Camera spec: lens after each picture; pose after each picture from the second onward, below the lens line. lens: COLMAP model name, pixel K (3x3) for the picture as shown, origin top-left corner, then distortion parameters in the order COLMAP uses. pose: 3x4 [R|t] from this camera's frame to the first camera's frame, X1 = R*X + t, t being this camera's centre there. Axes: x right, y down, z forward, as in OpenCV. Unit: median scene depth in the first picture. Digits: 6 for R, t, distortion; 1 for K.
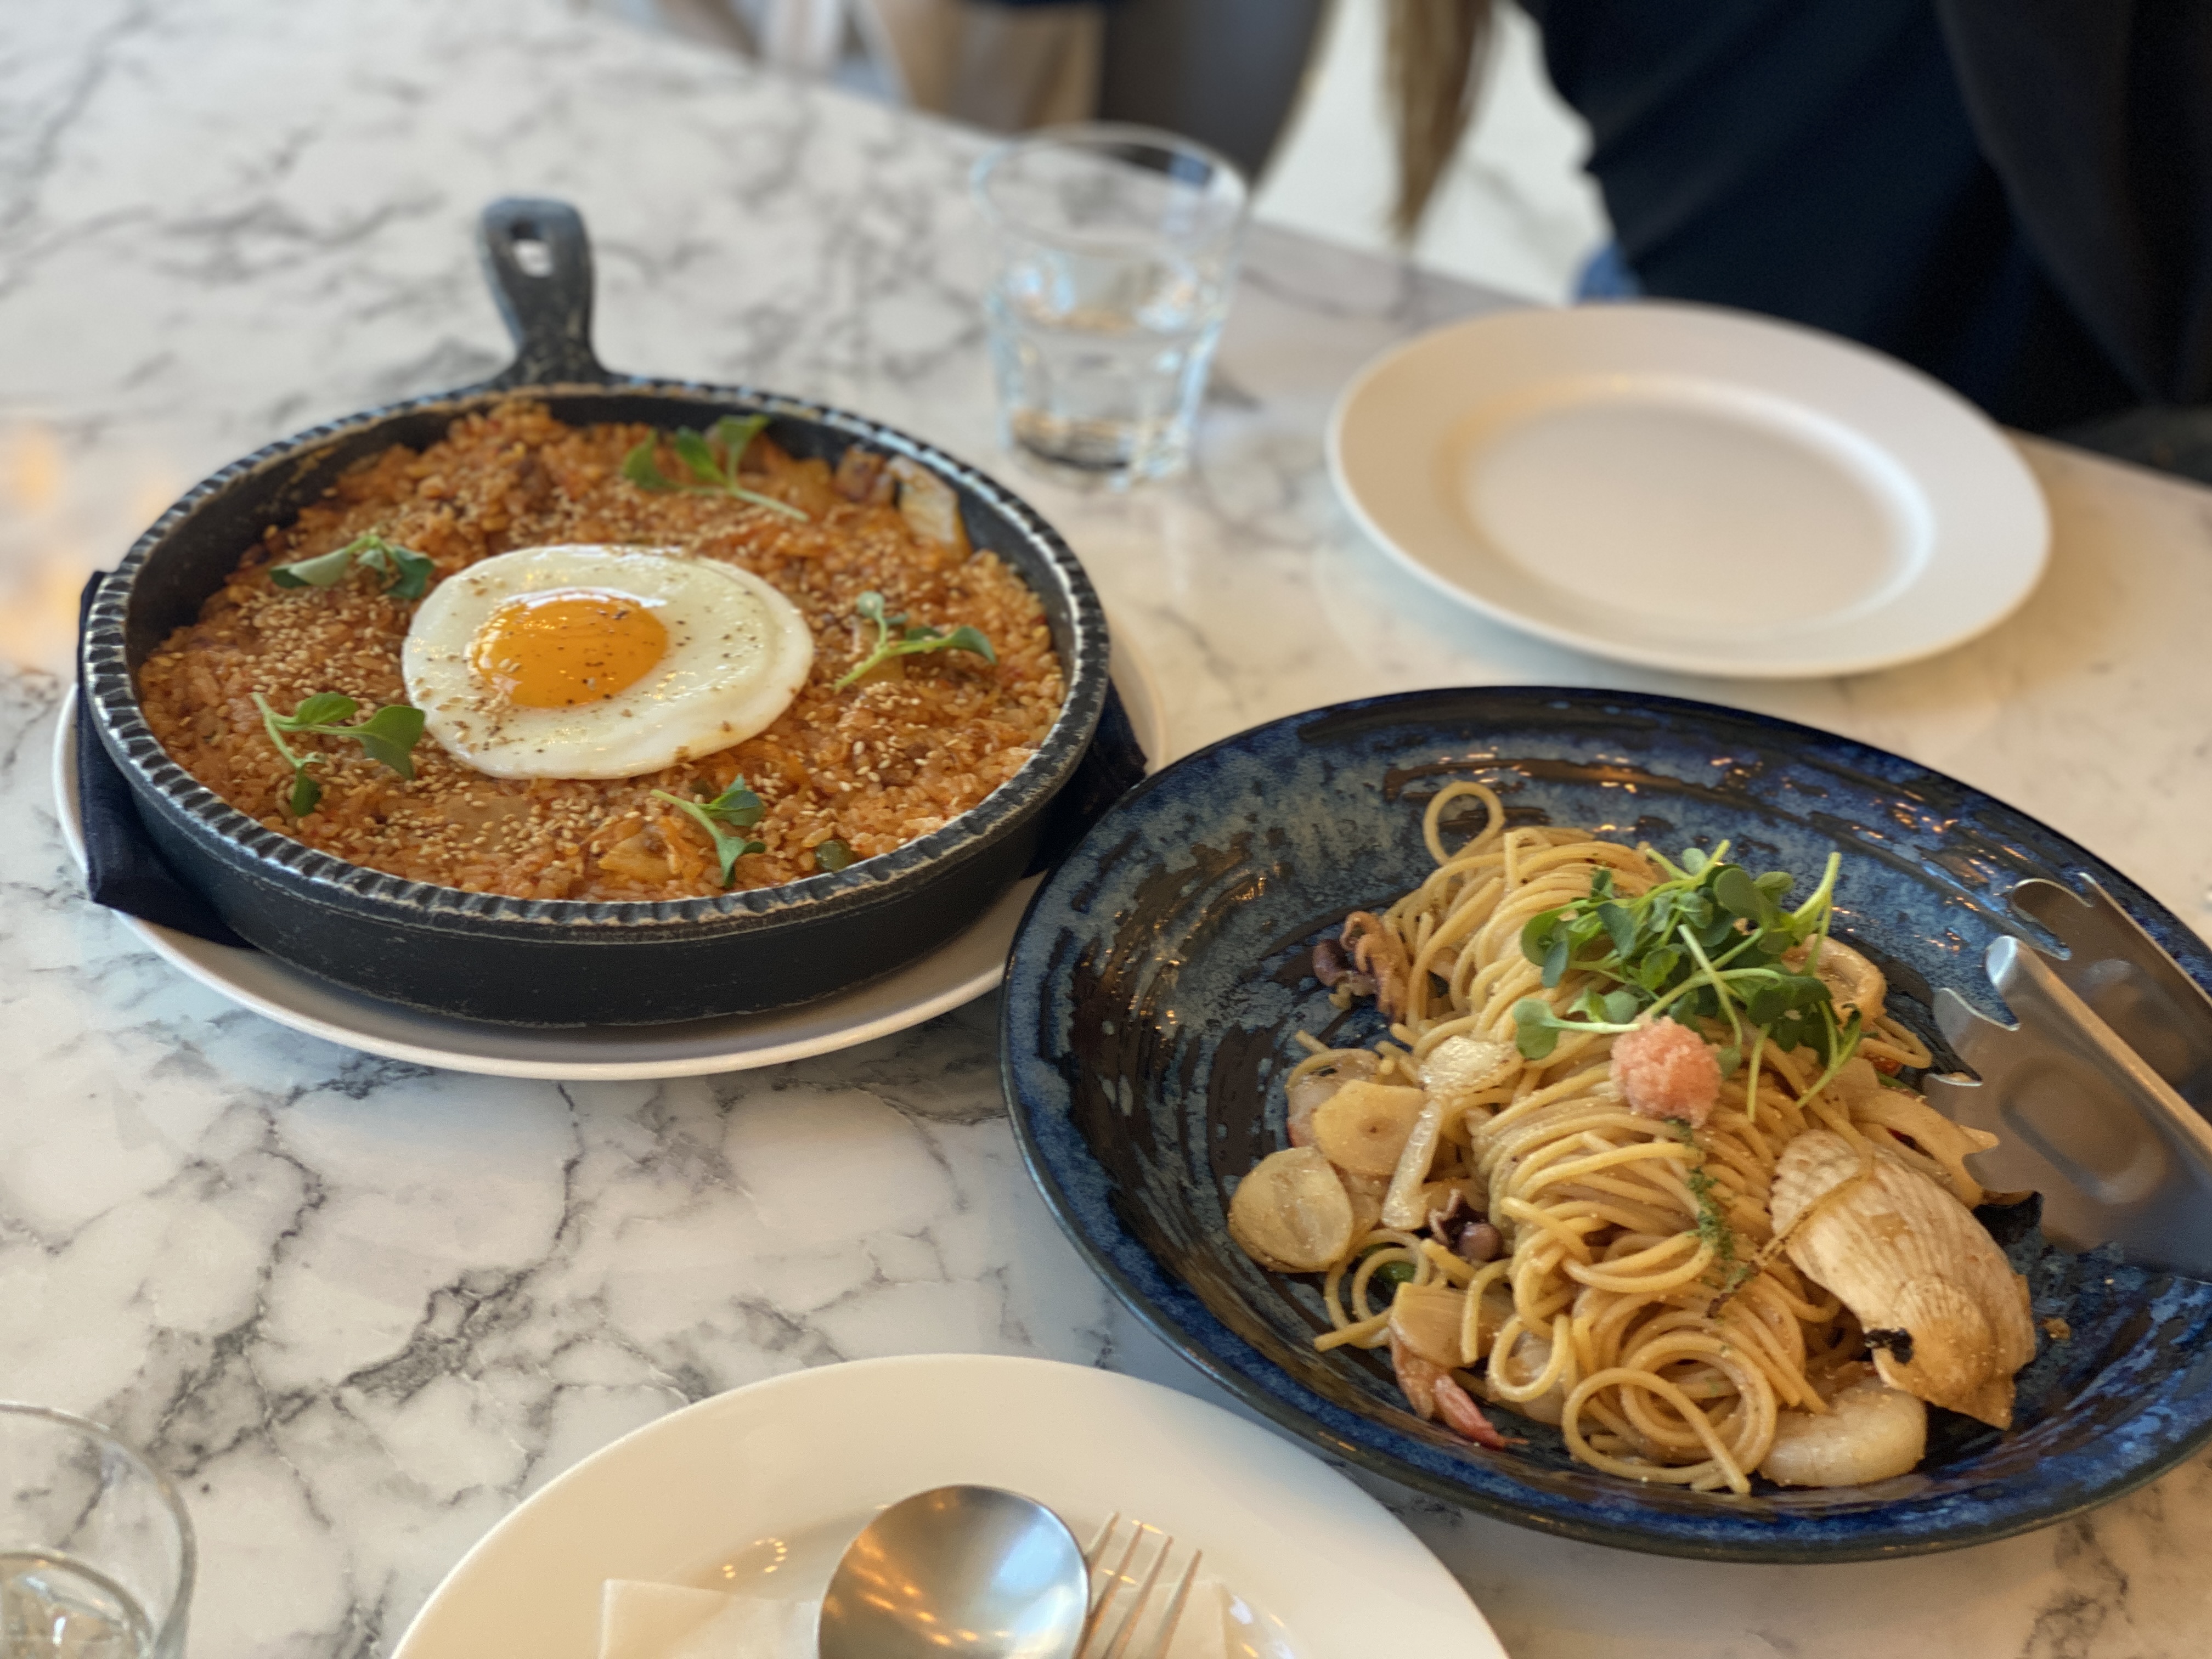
lens RADIAL K [[3348.3, 0, 1119.6], [0, 3348.3, 808.6], [0, 0, 1]] dist [0.095610, 0.000000]
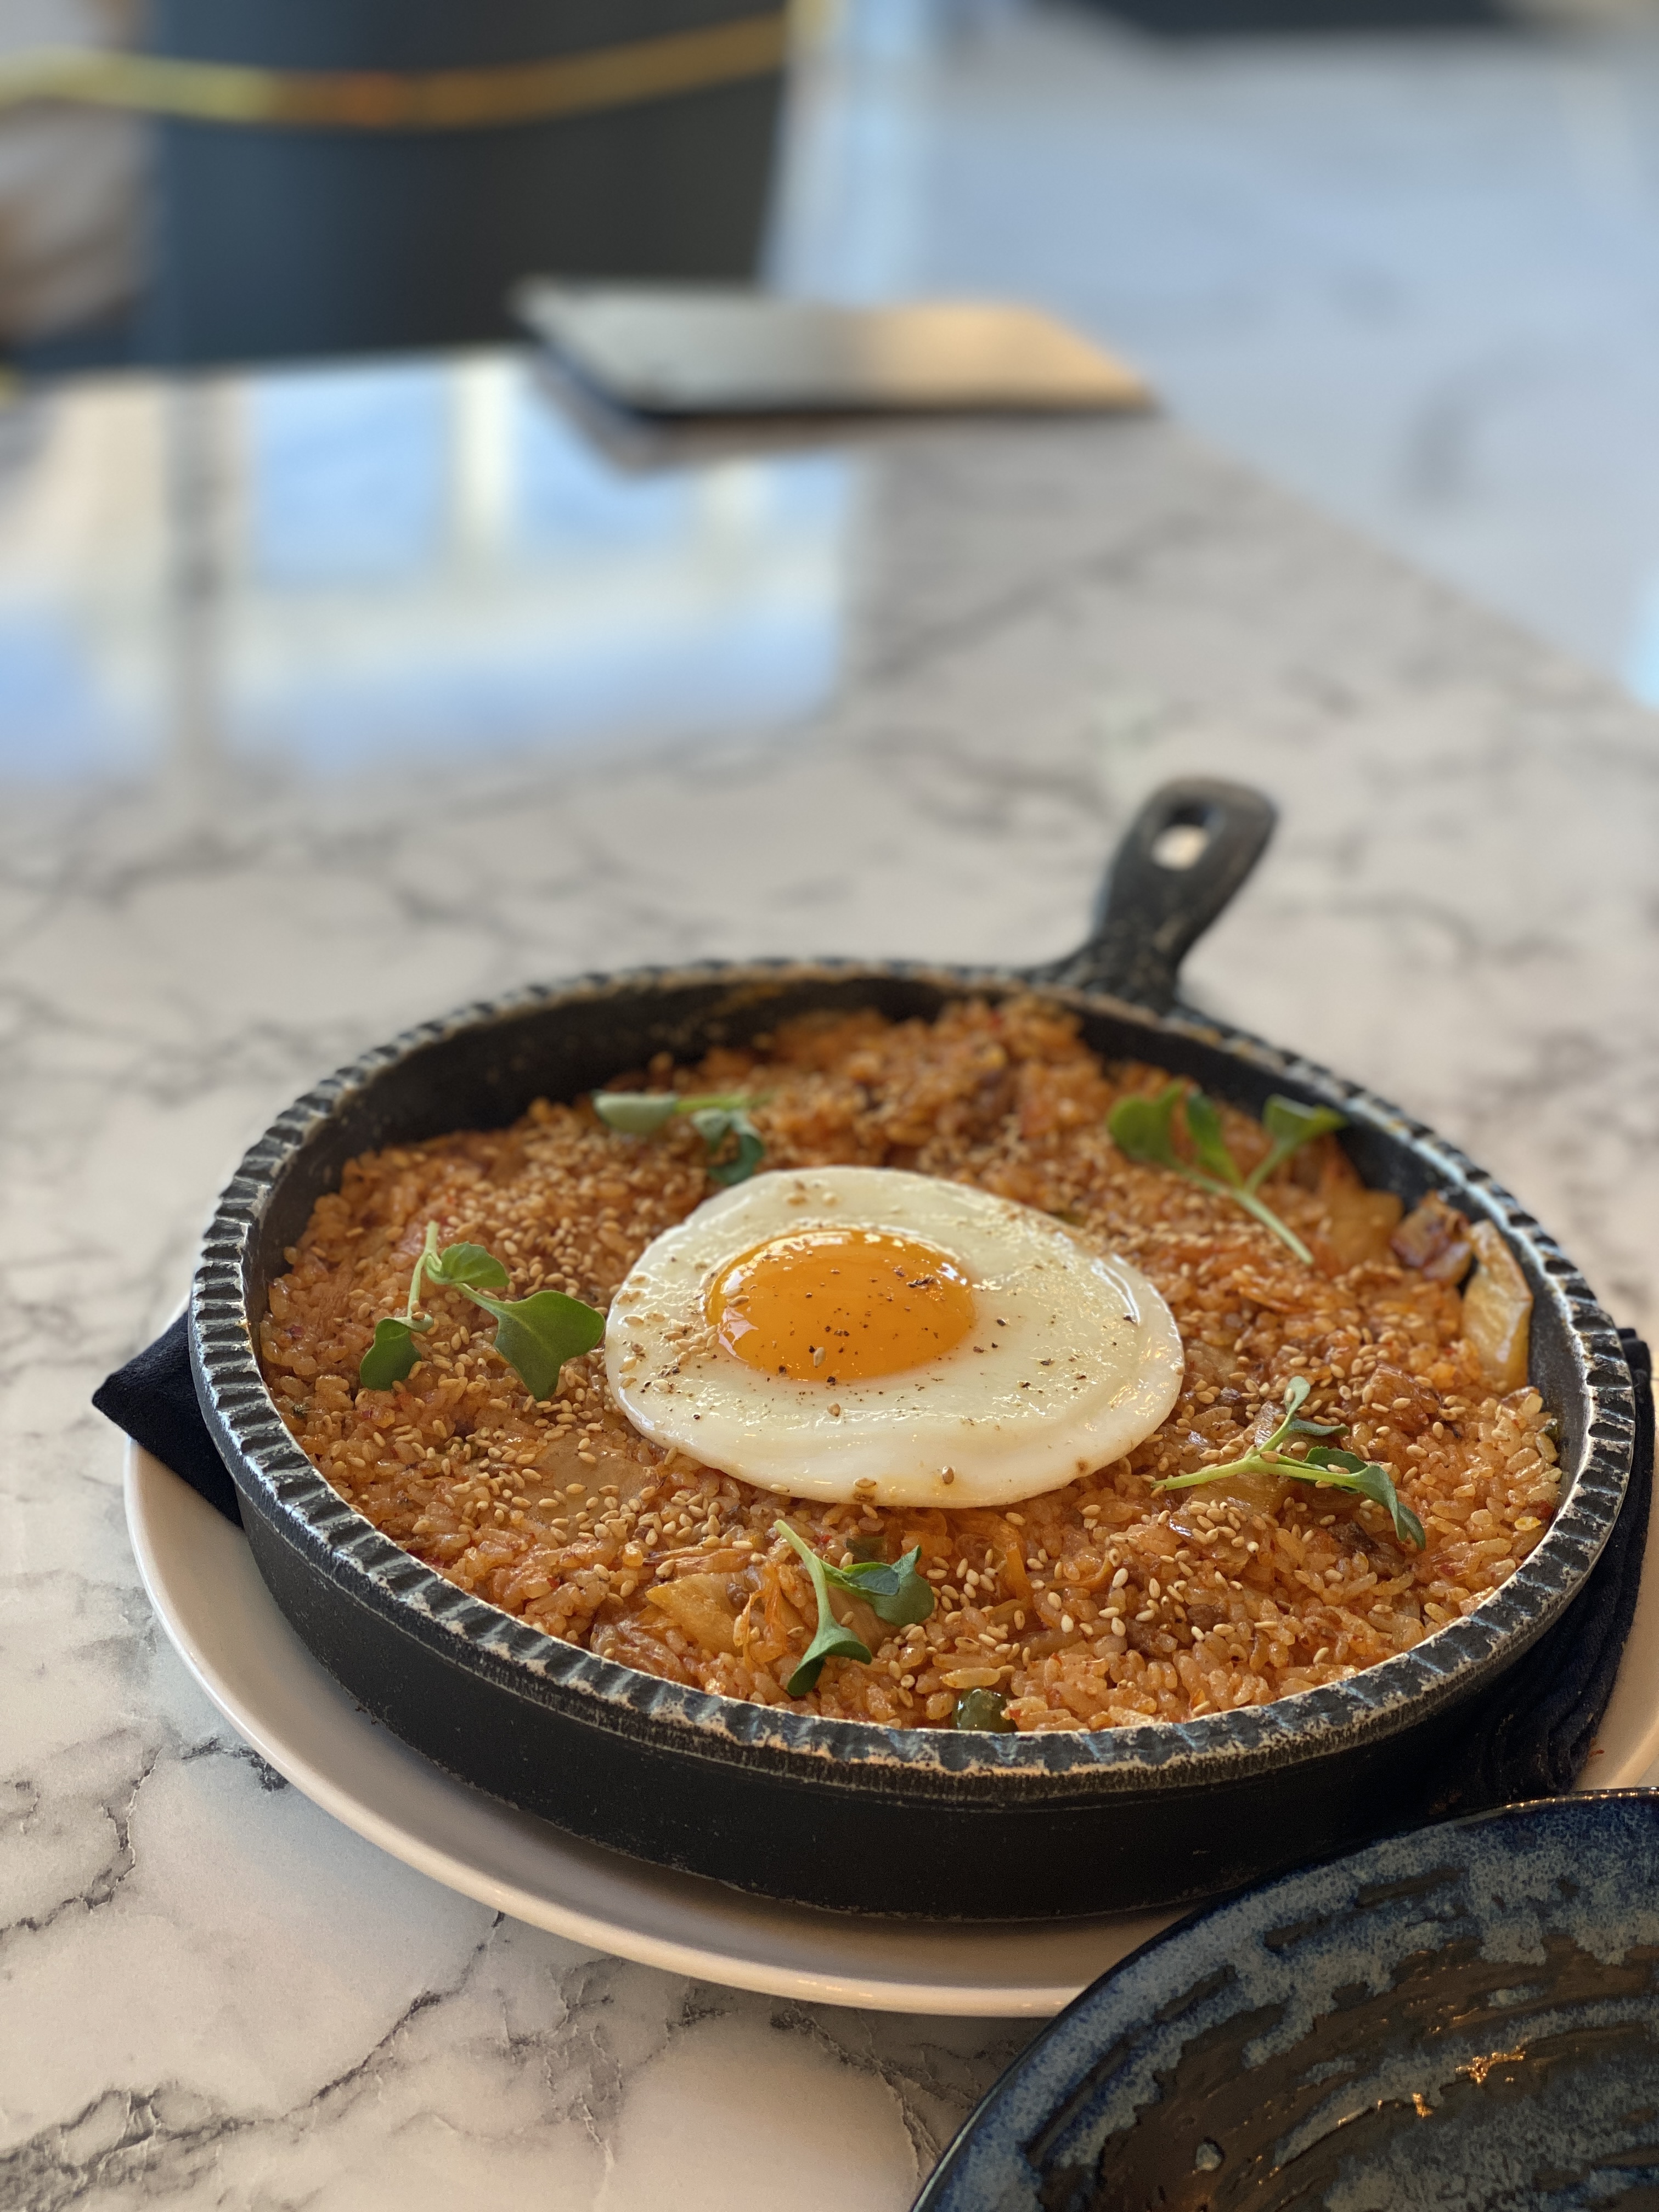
lens RADIAL K [[3348.3, 0, 811.9], [0, 3348.3, 1116.3], [0, 0, 1]] dist [0.095610, 0.000000]
pose [[0.818606, 0.280552, -0.501173, 0.173189], [-0.351971, 0.934580, -0.051735, -0.046683], [0.453872, 0.218749, 0.863799, 0.387461]]
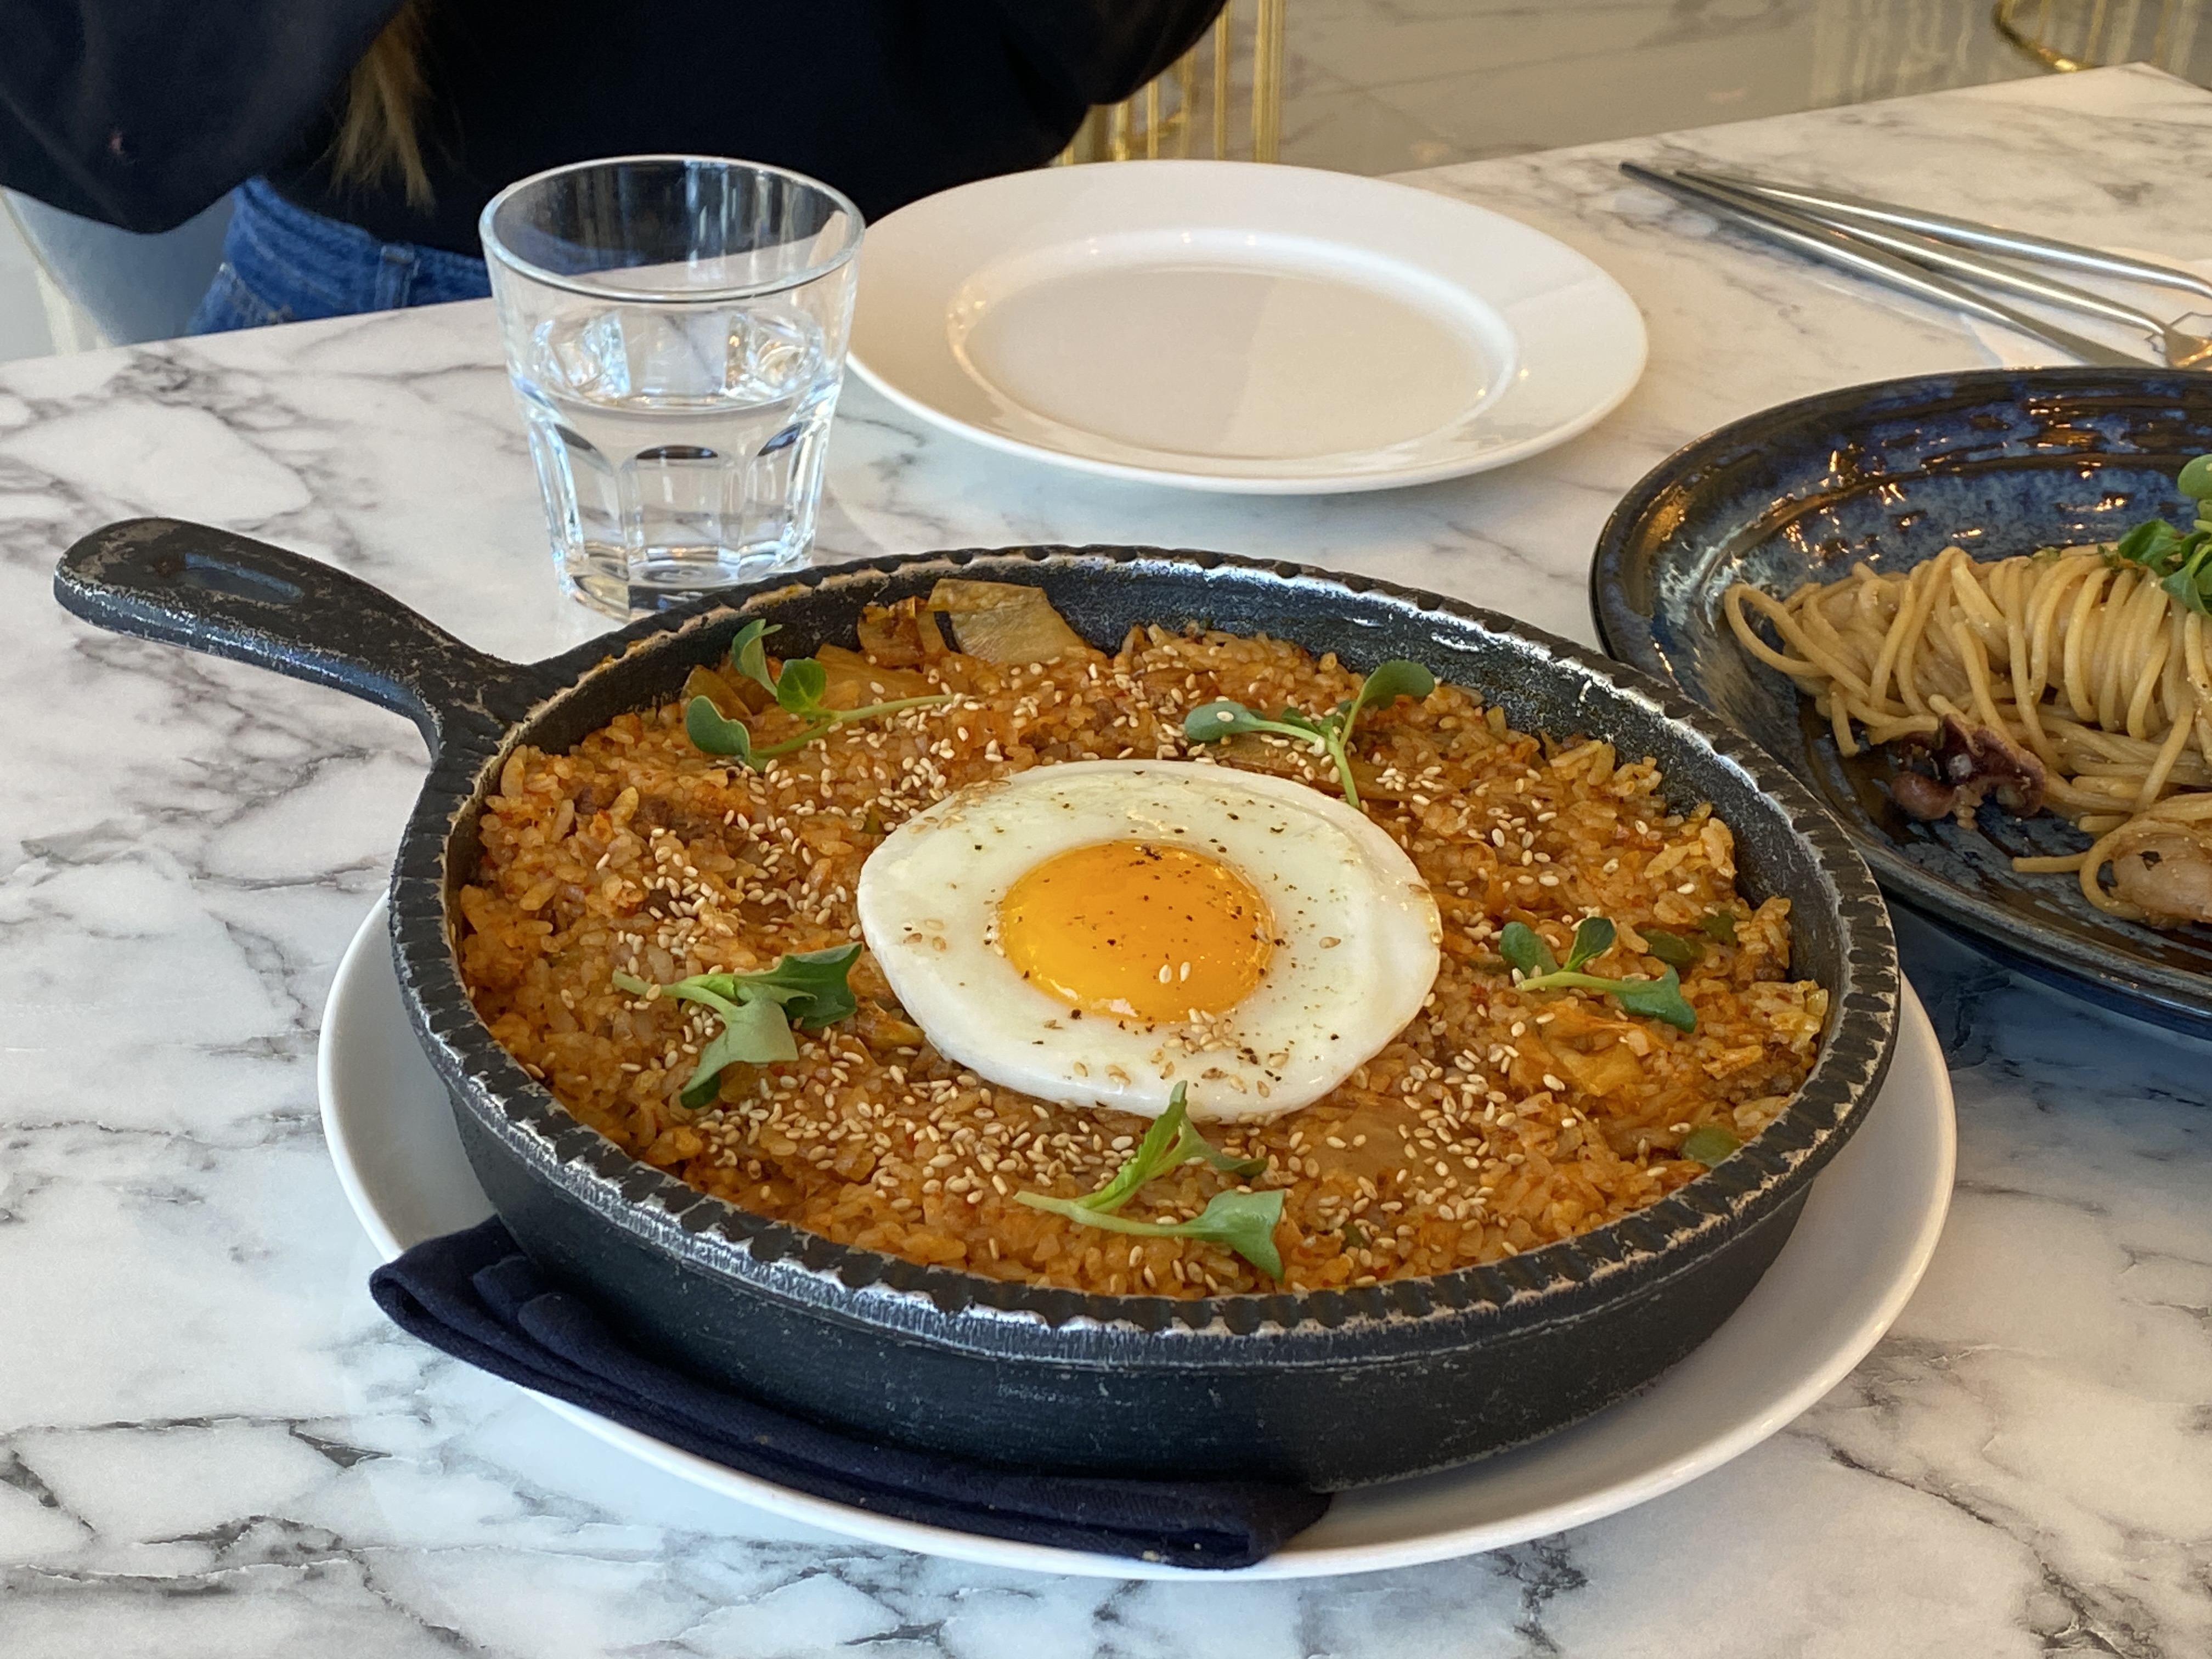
lens RADIAL K [[3348.3, 0, 1109.0], [0, 3348.3, 816.4], [0, 0, 1]] dist [0.095610, 0.000000]
pose [[0.576016, -0.453603, 0.680037, -0.619426], [0.472576, 0.863588, 0.175747, -0.189950], [-0.666991, 0.220137, 0.711802, 0.532254]]
